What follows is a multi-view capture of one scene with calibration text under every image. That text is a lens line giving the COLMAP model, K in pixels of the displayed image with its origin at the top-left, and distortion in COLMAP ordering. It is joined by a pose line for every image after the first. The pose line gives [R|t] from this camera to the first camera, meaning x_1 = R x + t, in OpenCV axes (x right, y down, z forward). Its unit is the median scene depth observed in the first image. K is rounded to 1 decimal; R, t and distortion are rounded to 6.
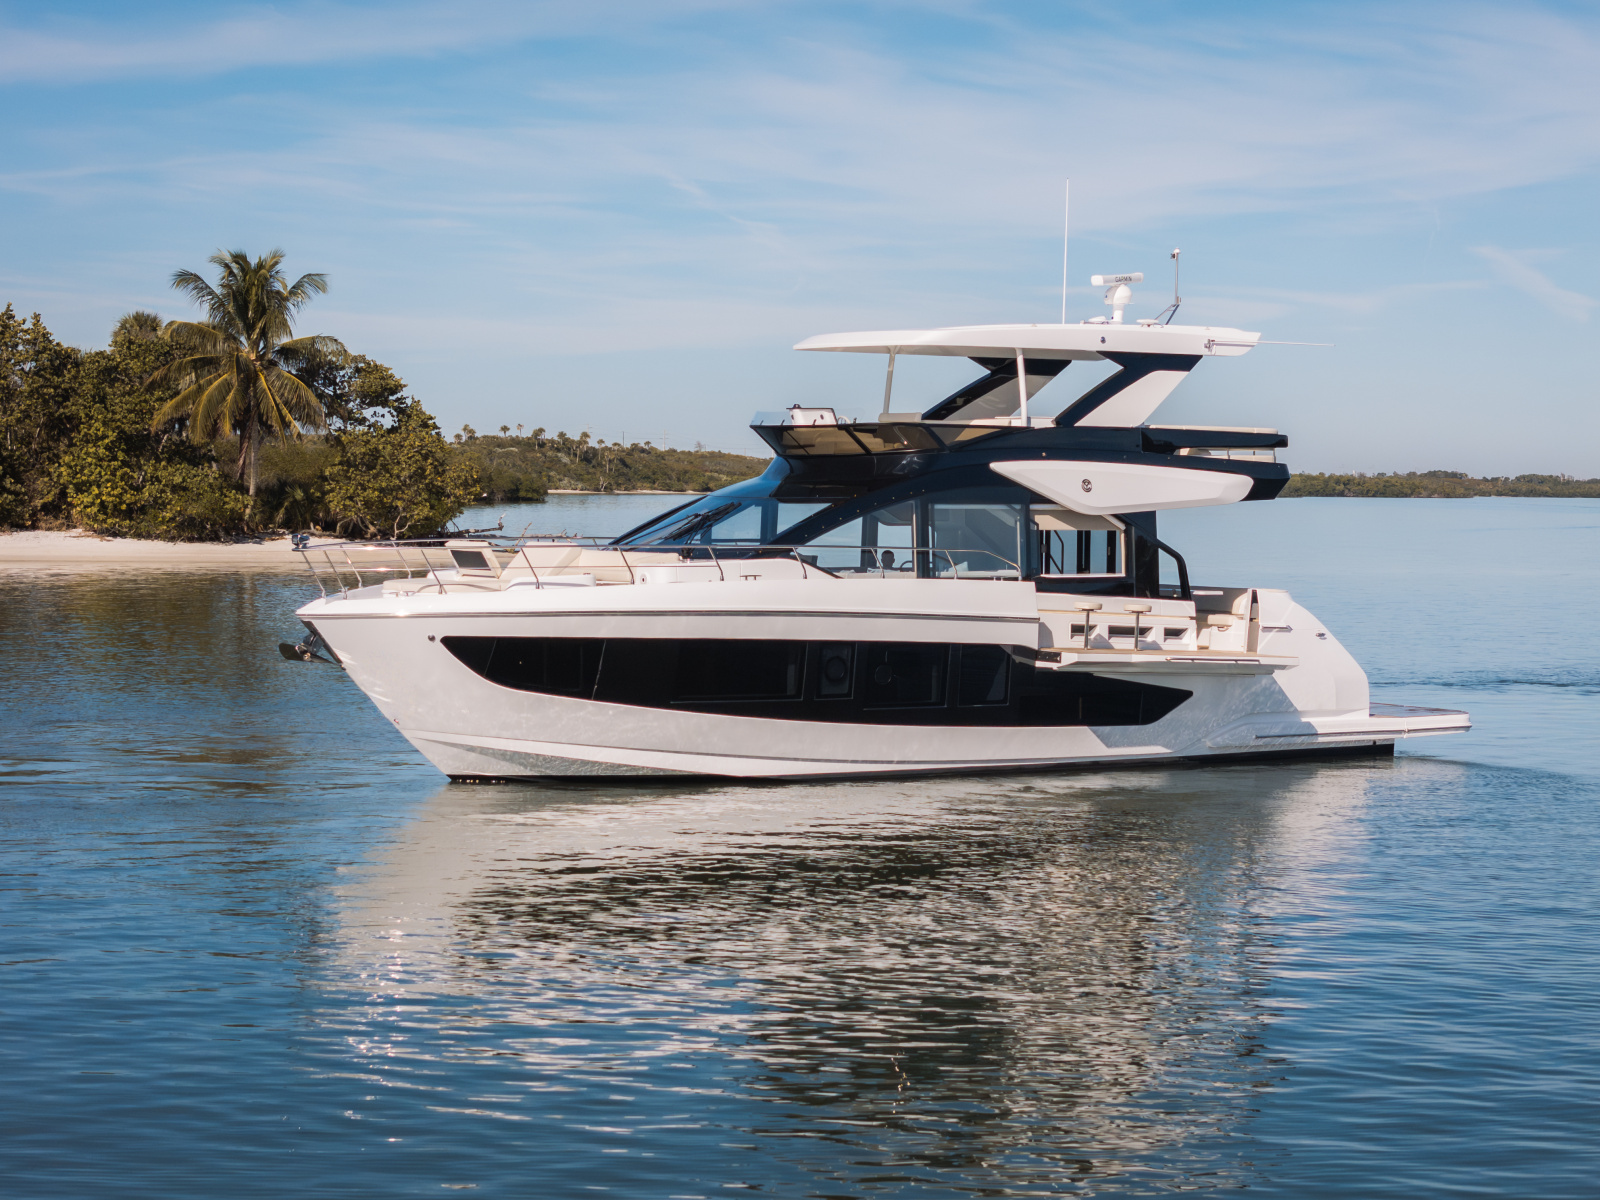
lens RADIAL K [[3190.8, 0, 800.0], [0, 3190.8, 600.0], [0, 0, 1]] dist [-0.031820, -0.117888]
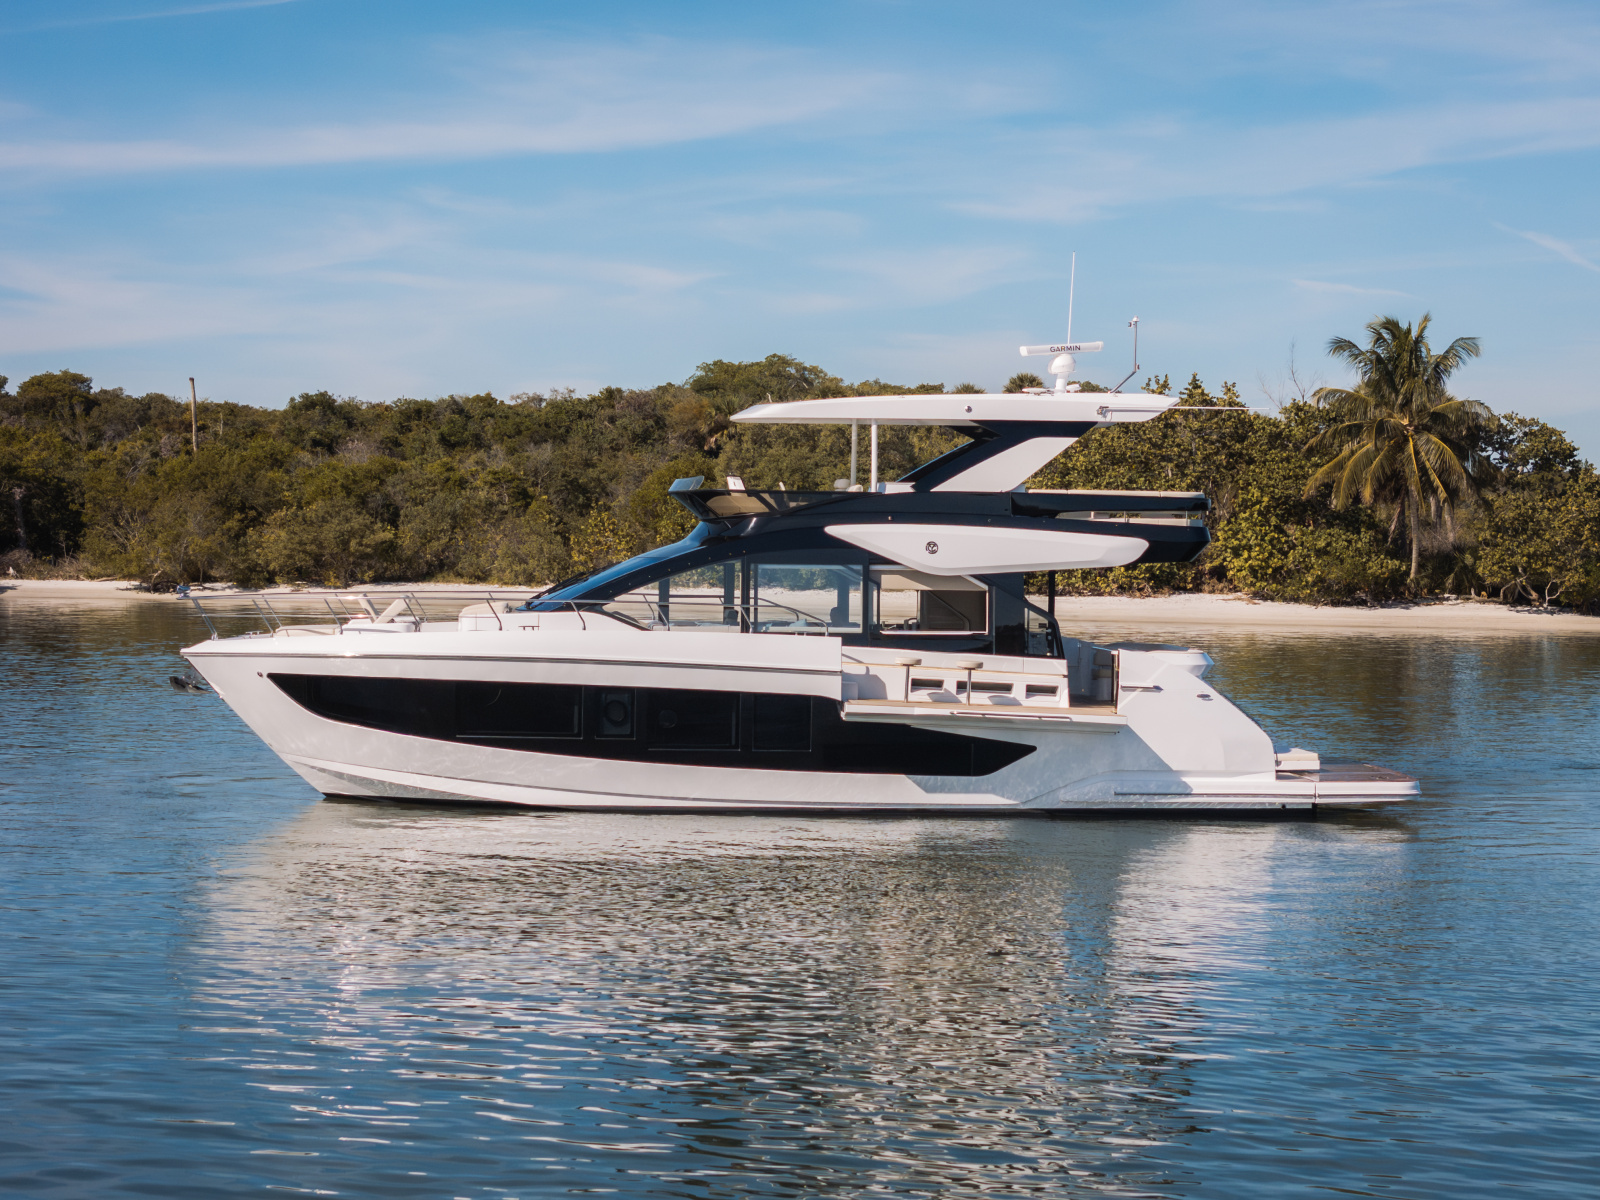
lens RADIAL K [[3309.6, 0, 865.7], [0, 3309.6, 599.0], [0, 0, 1]] dist [-0.055799, 0.141894]
pose [[0.875969, 0.010214, -0.482258, 0.563840], [-0.020679, 0.999652, -0.016390, -0.000471], [0.481923, 0.024330, 0.875876, 0.029289]]
